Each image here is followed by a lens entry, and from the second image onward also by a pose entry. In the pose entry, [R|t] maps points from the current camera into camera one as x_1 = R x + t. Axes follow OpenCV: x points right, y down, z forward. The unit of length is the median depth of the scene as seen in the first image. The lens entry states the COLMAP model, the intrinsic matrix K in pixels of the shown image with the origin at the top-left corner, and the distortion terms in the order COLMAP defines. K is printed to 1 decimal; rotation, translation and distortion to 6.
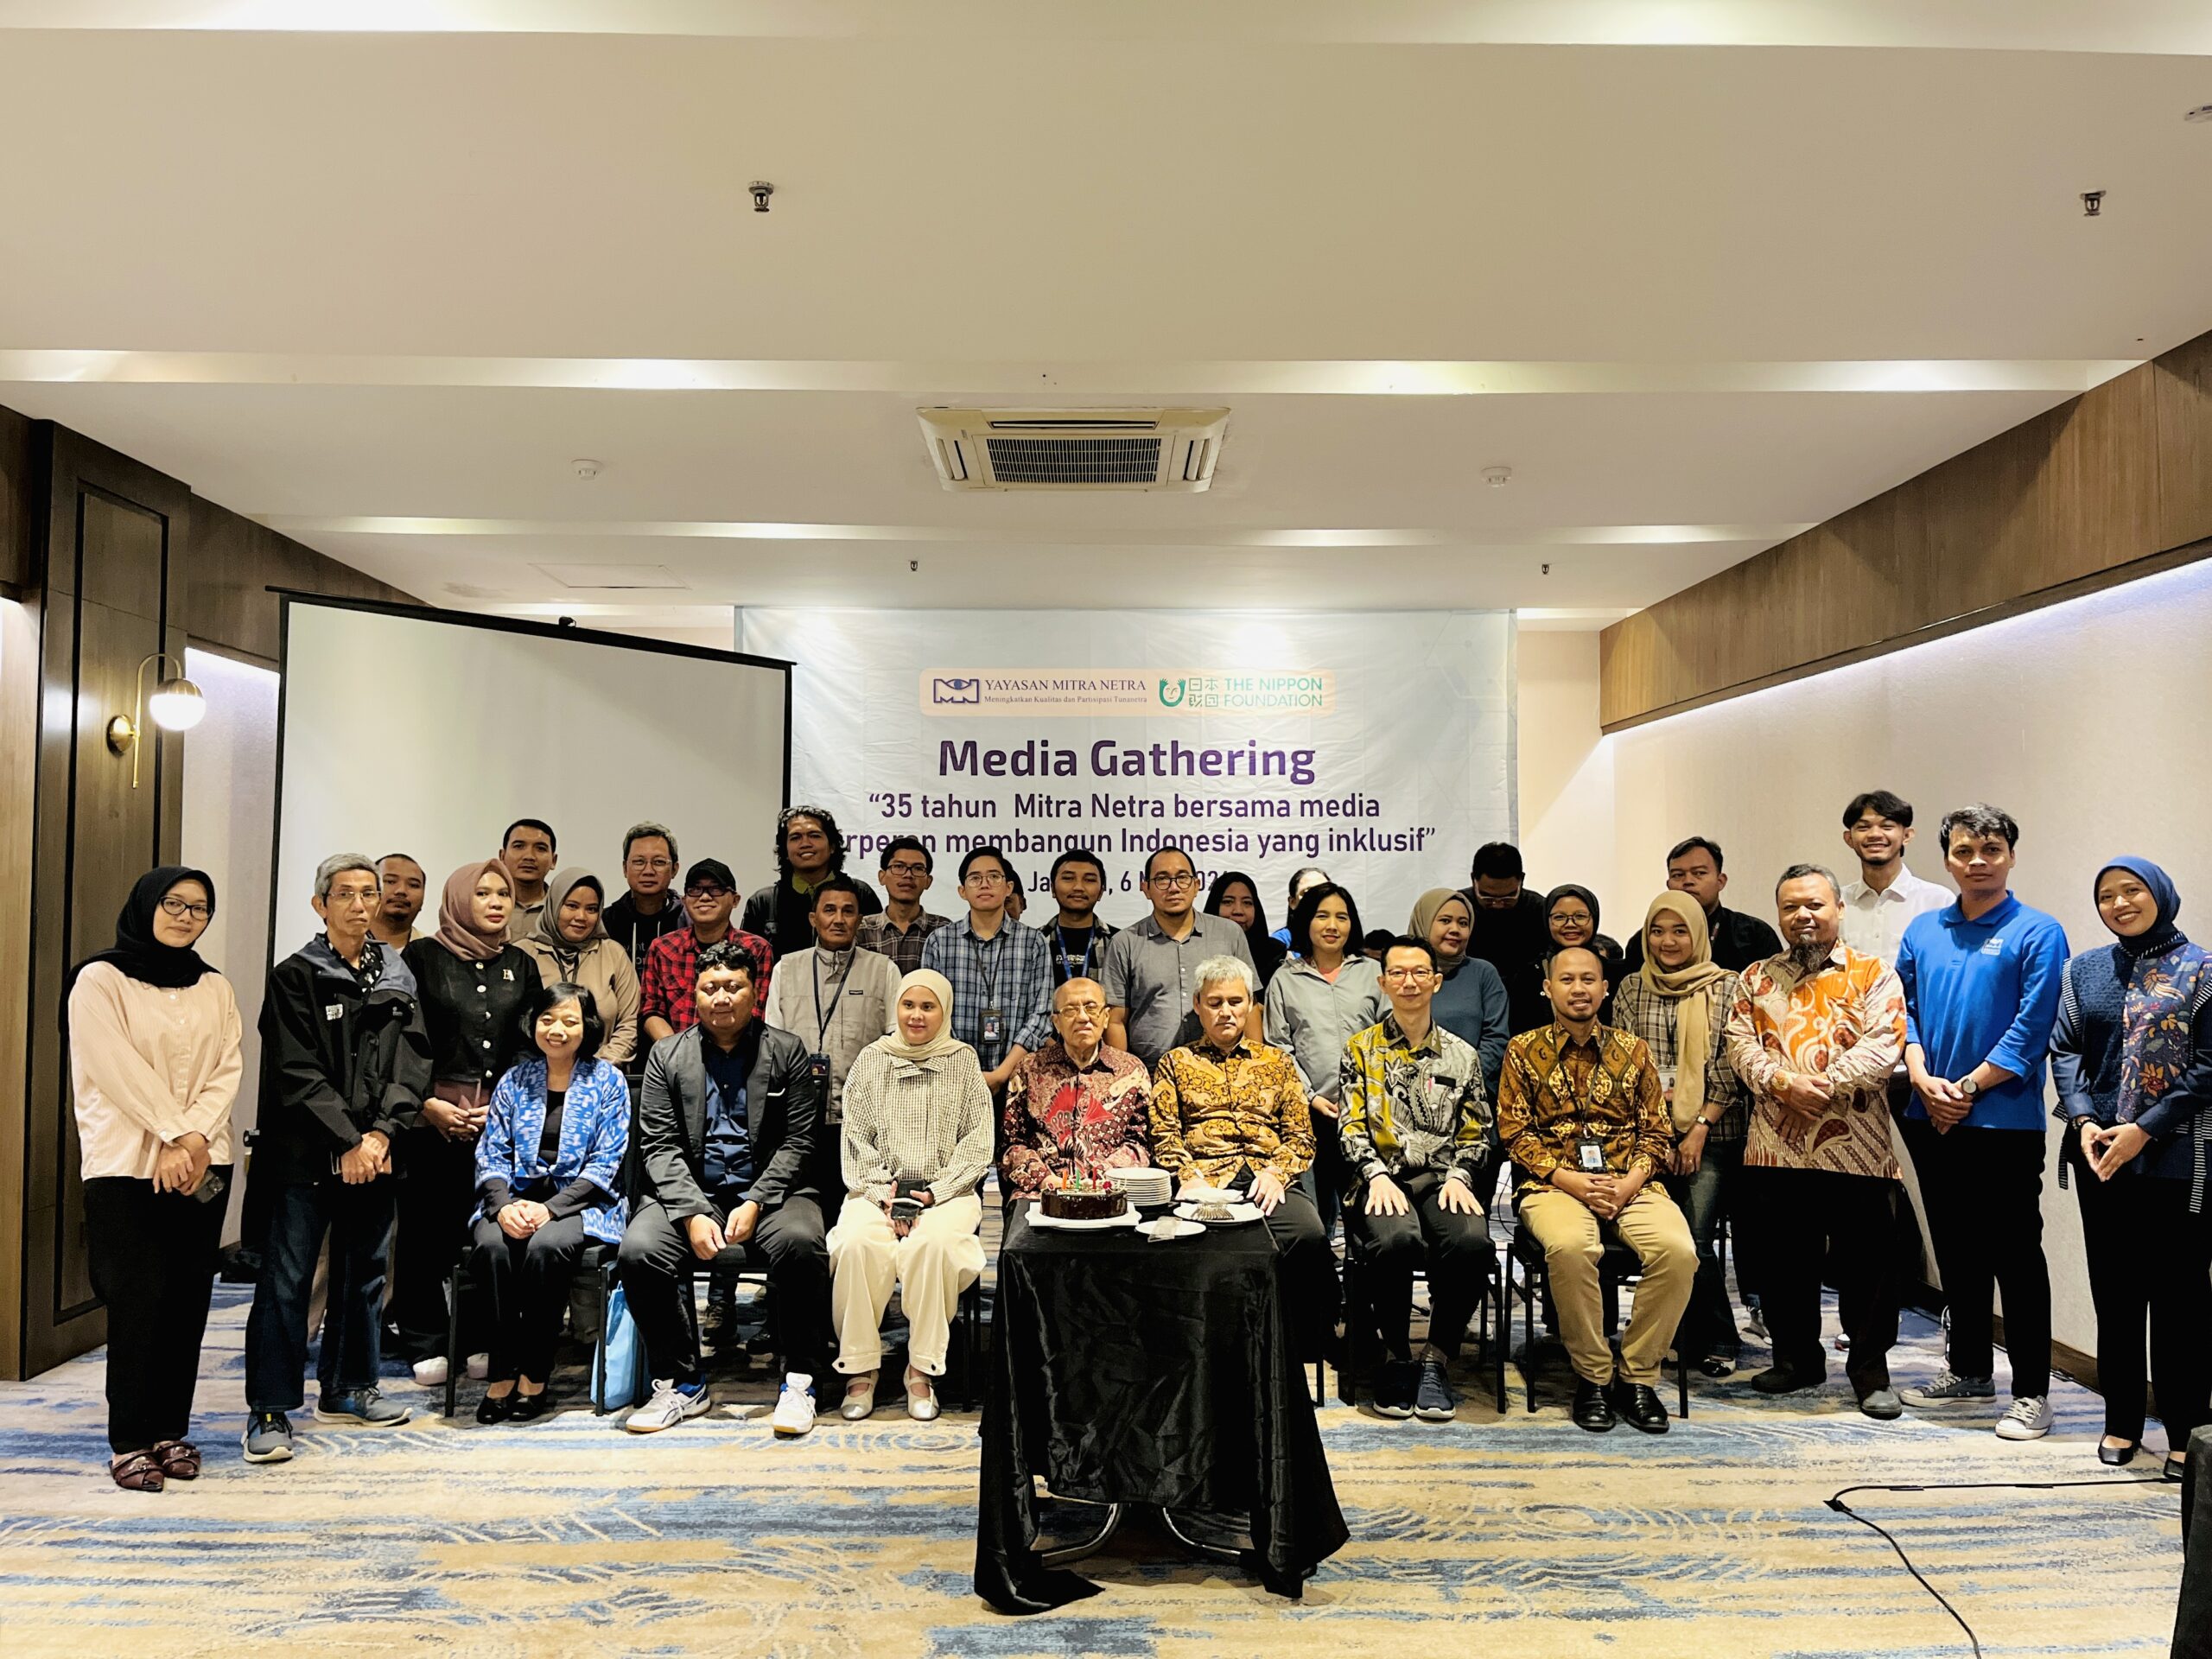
lens RADIAL K [[1544.4, 0, 1128.3], [0, 1544.4, 850.9], [0, 0, 1]] dist [0.014139, -0.006098]
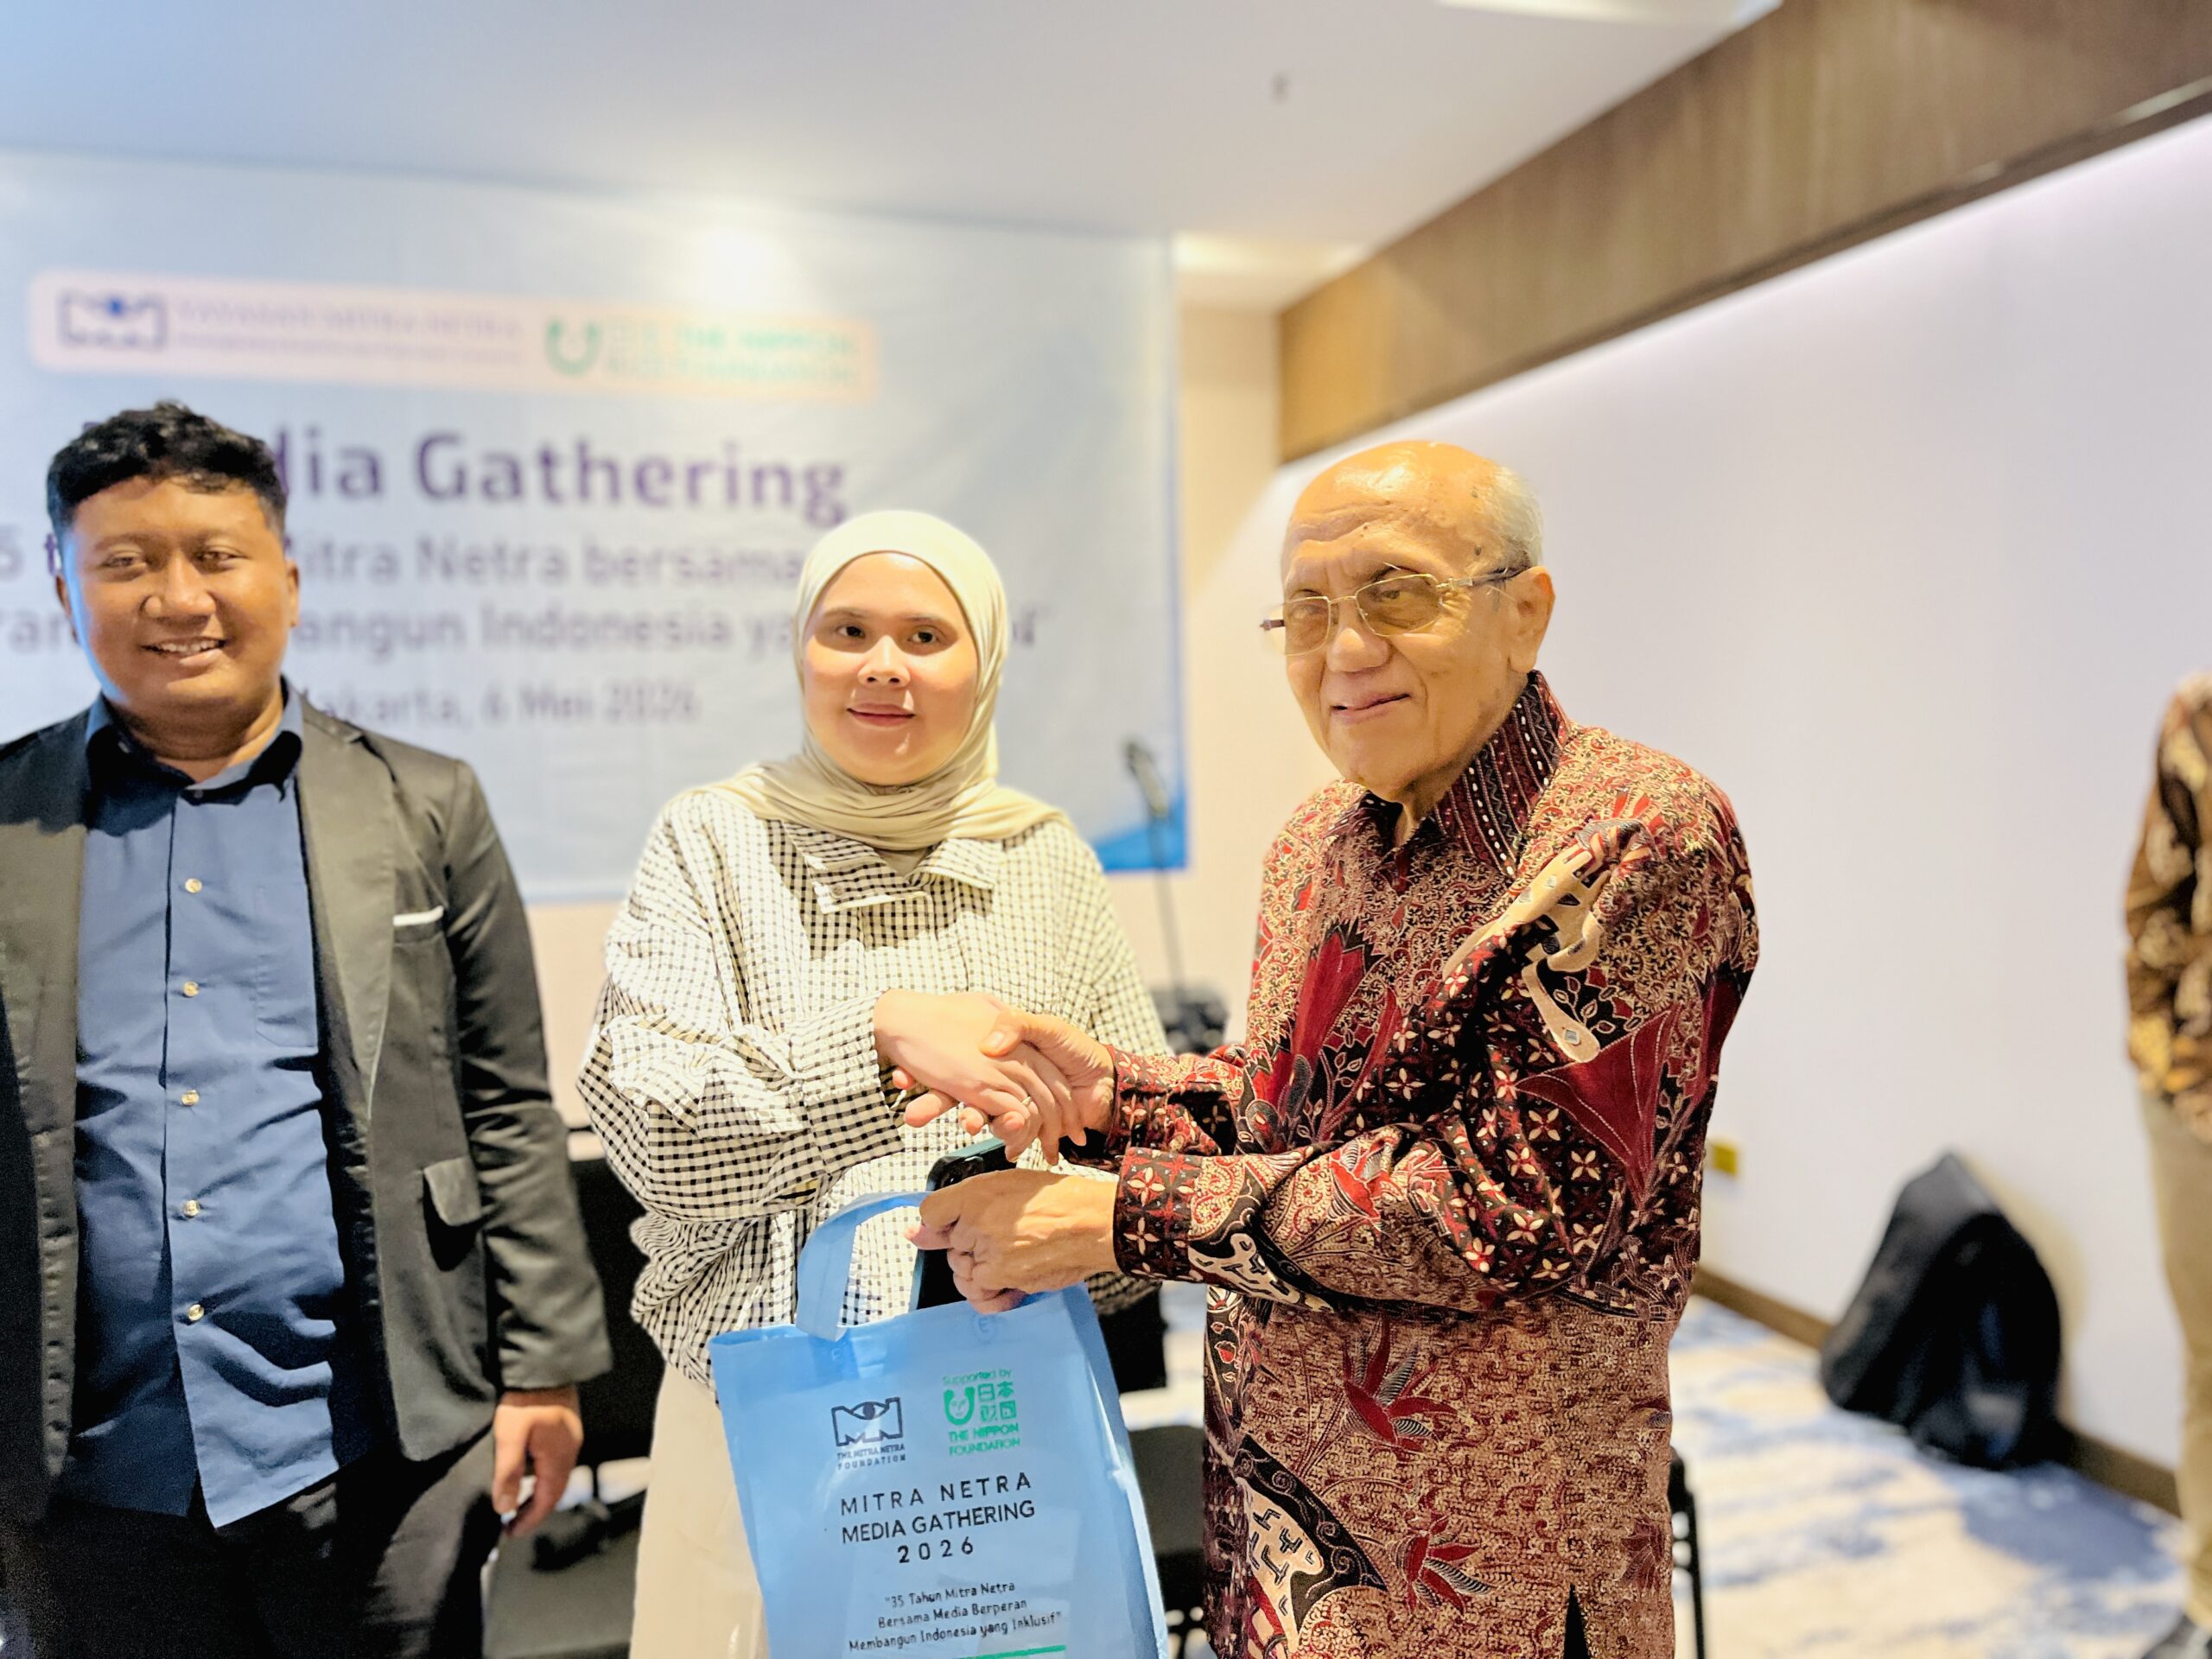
lens RADIAL K [[1654.1, 0, 1092.0], [0, 1654.1, 808.8], [0, 0, 1]] dist [0.053368, -0.076713]
pose [[0.953964, -0.034185, 0.297967, 0.022465], [0.018329, 0.998271, 0.055848, 0.027658], [-0.299361, -0.047815, 0.952941, 0.392783]]
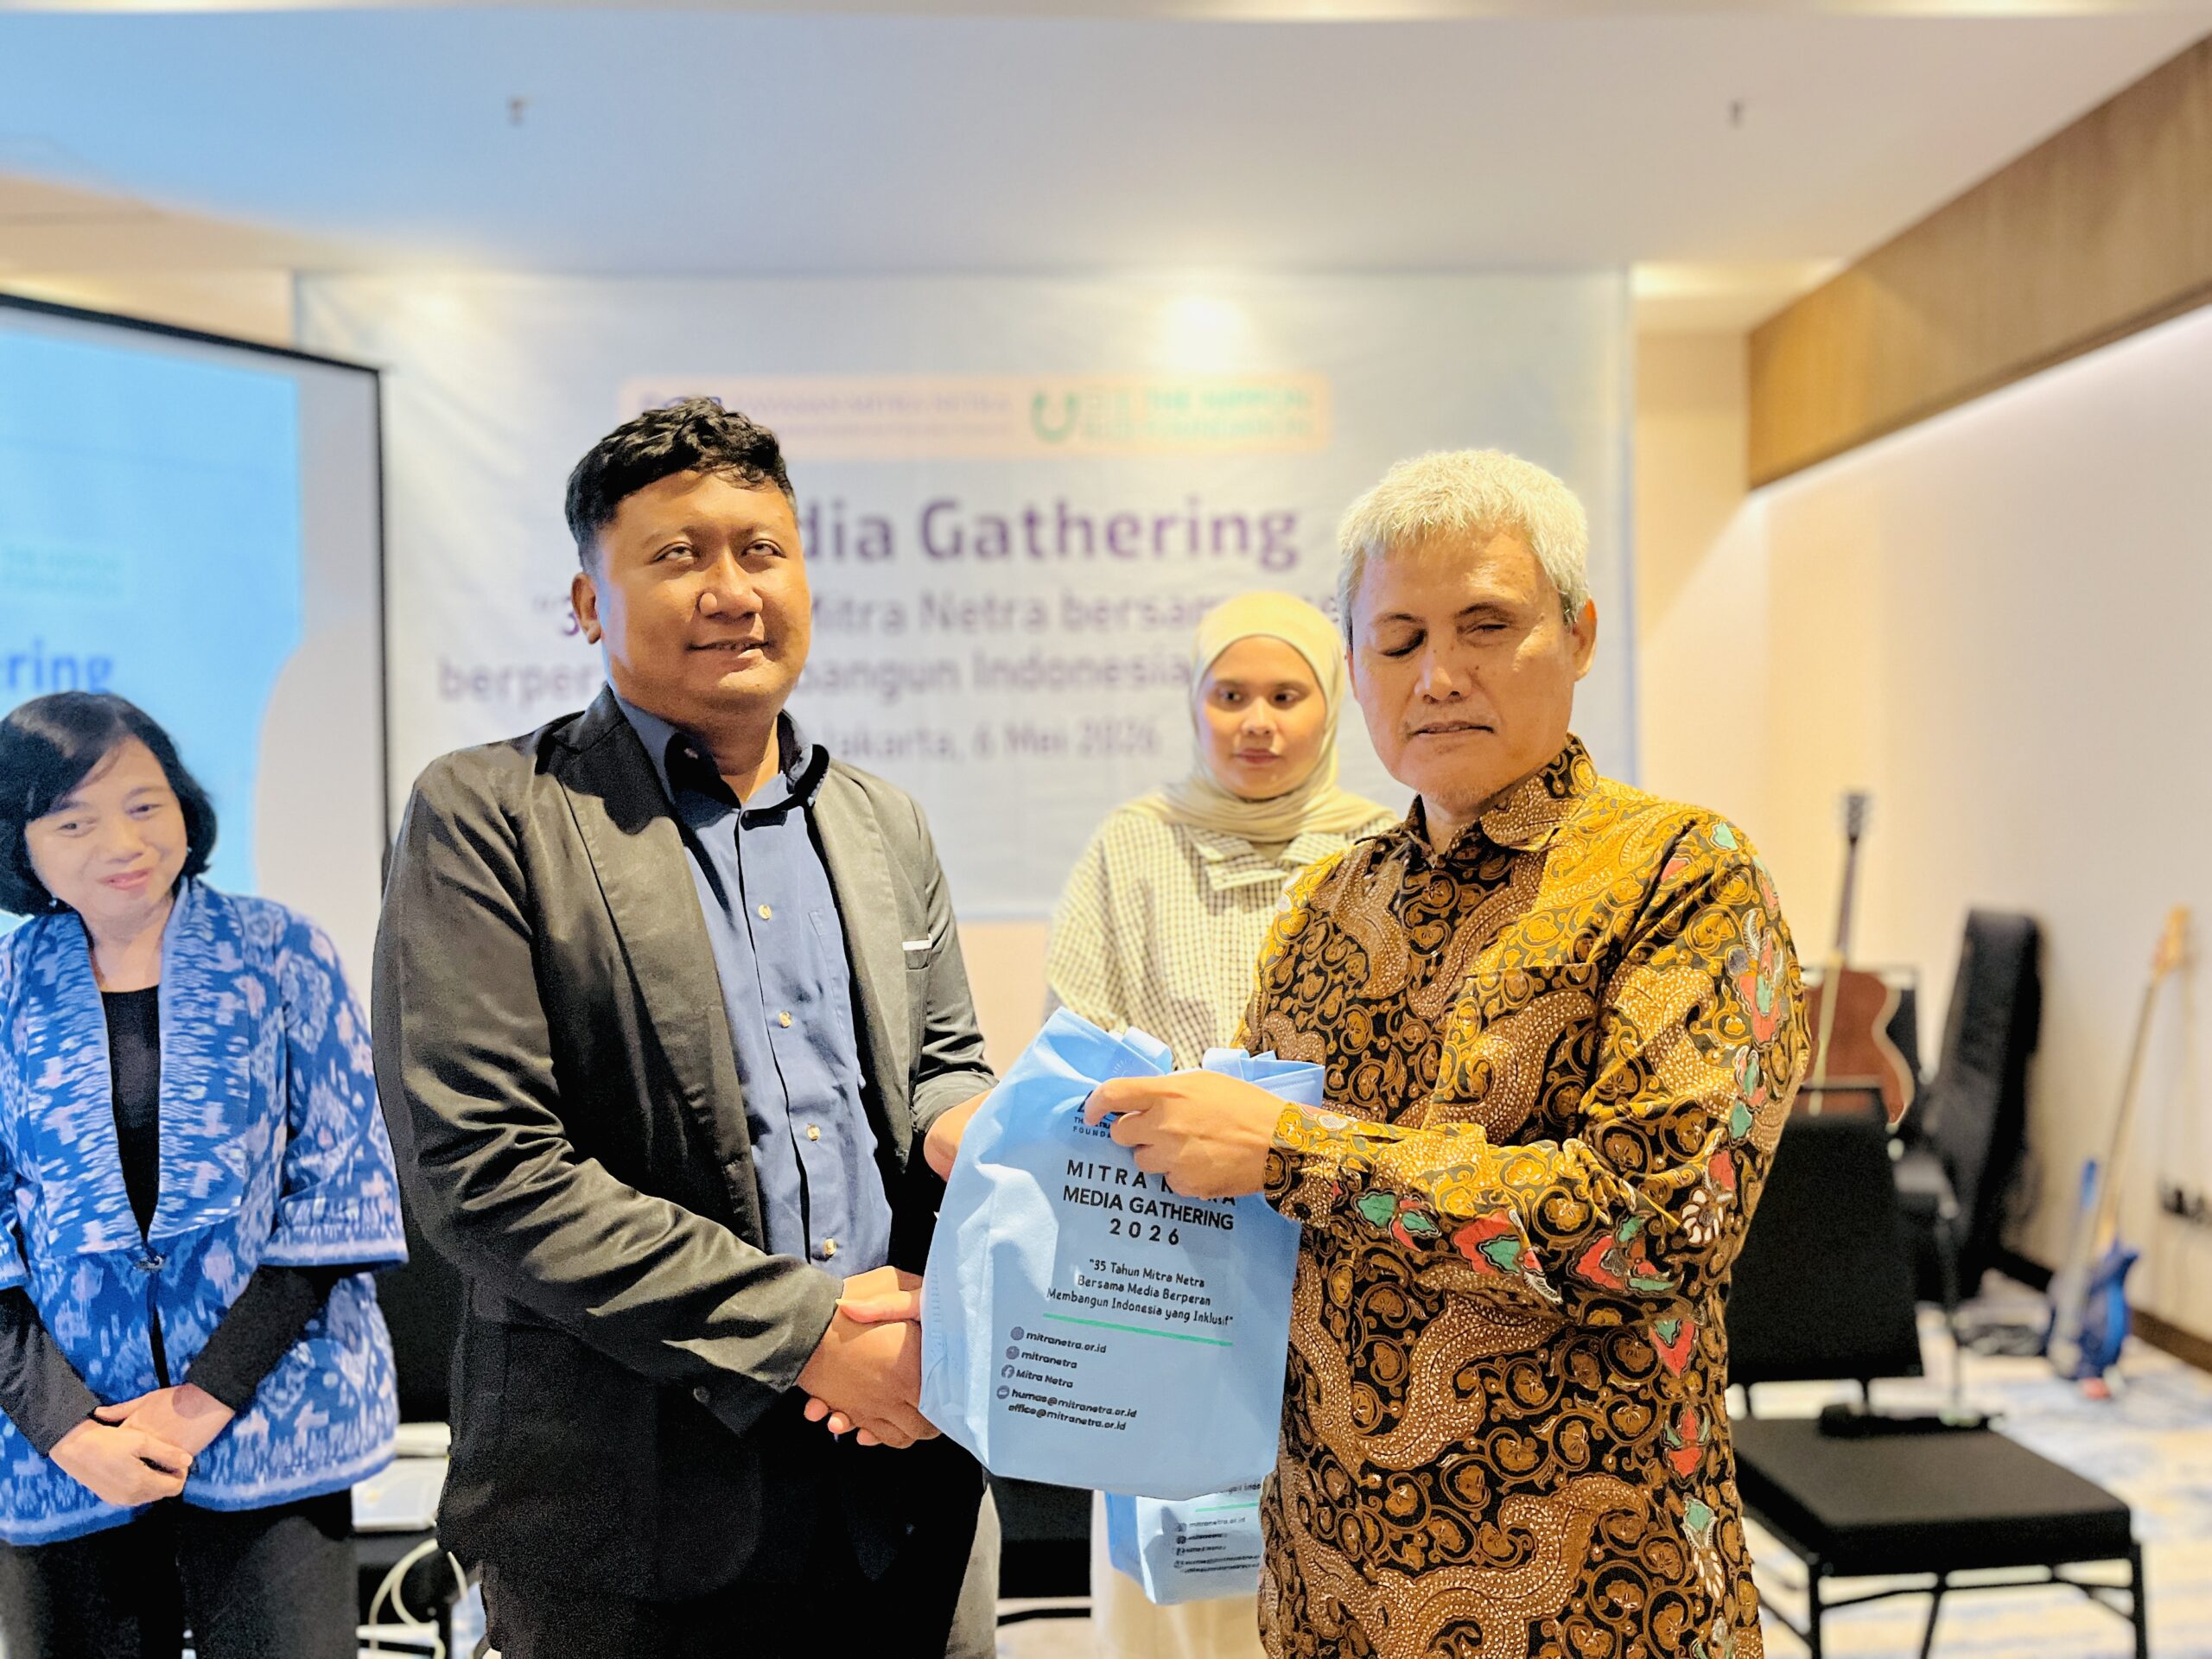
lens RADIAL K [[1654.1, 0, 1107.2], [0, 1654.1, 838.3], [0, 0, 1]] dist [0.053368, -0.076713]
pose [[0.999130, -0.022798, 0.034913, 0.022571], [0.021112, 0.998629, 0.047903, 0.027942], [-0.035957, -0.047124, 0.998242, 0.362633]]
